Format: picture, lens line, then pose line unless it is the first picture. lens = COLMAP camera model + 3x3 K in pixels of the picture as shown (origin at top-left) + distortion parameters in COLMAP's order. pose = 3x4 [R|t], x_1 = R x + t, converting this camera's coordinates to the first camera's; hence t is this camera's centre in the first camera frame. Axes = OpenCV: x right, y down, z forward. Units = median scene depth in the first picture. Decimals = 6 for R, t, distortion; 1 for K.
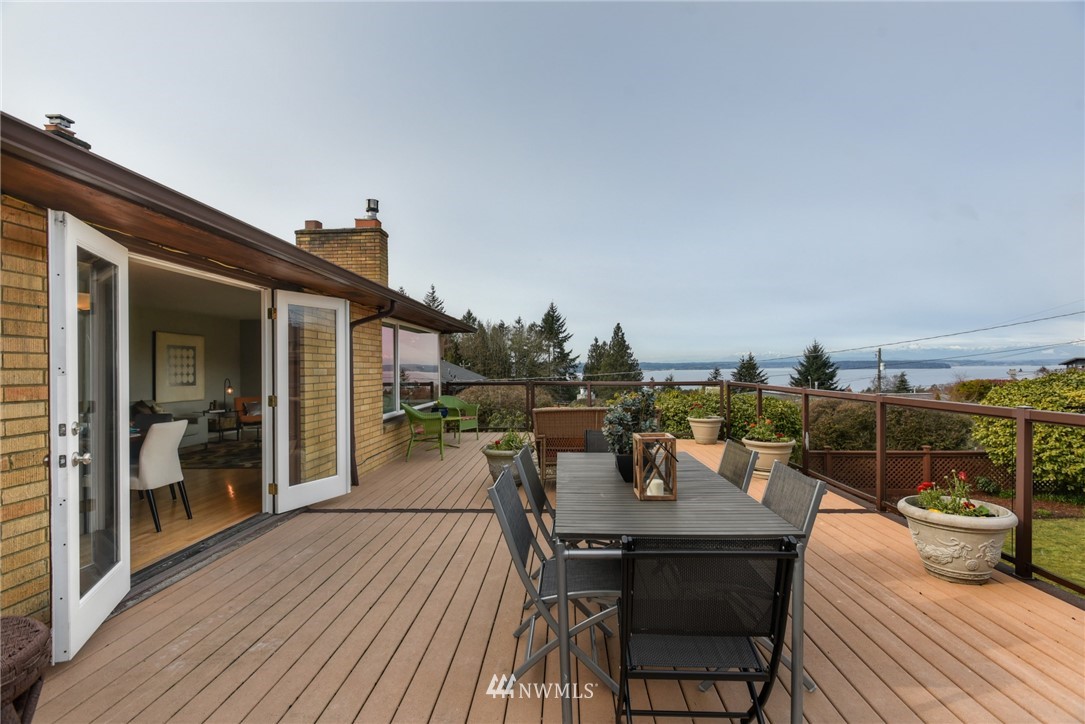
lens RADIAL K [[547.7, 0, 548.5], [0, 547.7, 365.6], [0, 0, 1]] dist [0.003281, 0.001340]
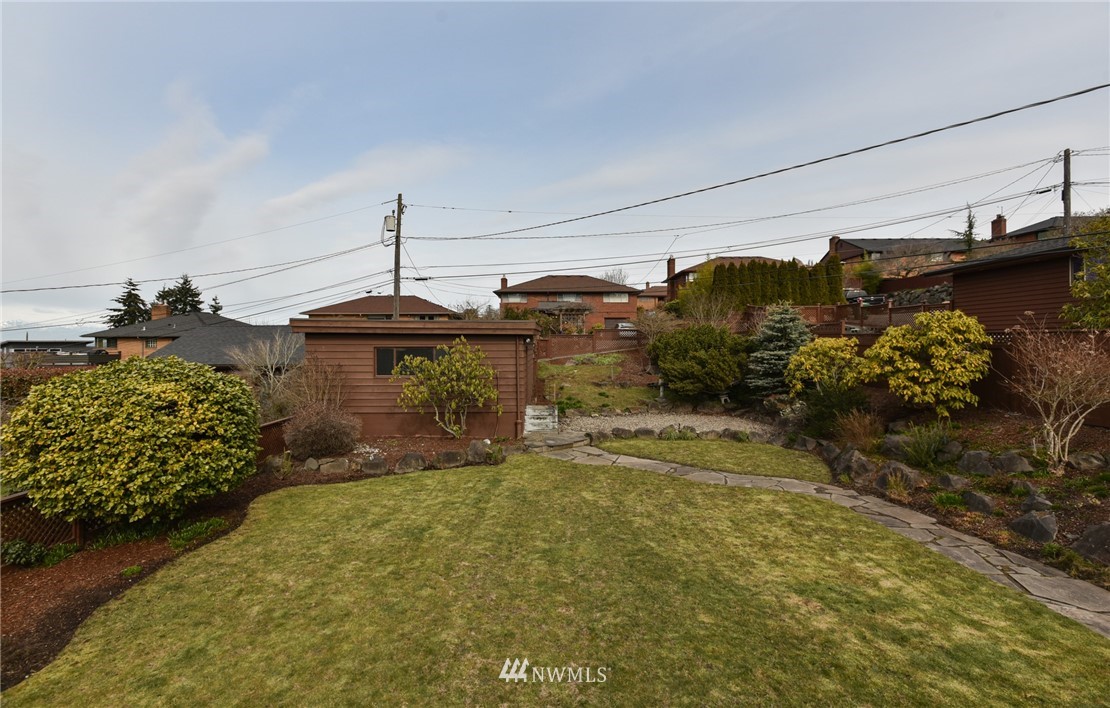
lens RADIAL K [[539.7, 0, 560.4], [0, 539.7, 339.2], [0, 0, 1]] dist [0.002392, -0.001486]
pose [[-0.031106, 0.019243, 0.999331, 0.057543], [-0.000957, 0.999814, -0.019282, -0.000544], [-0.999516, -0.001556, -0.031082, 0.129082]]
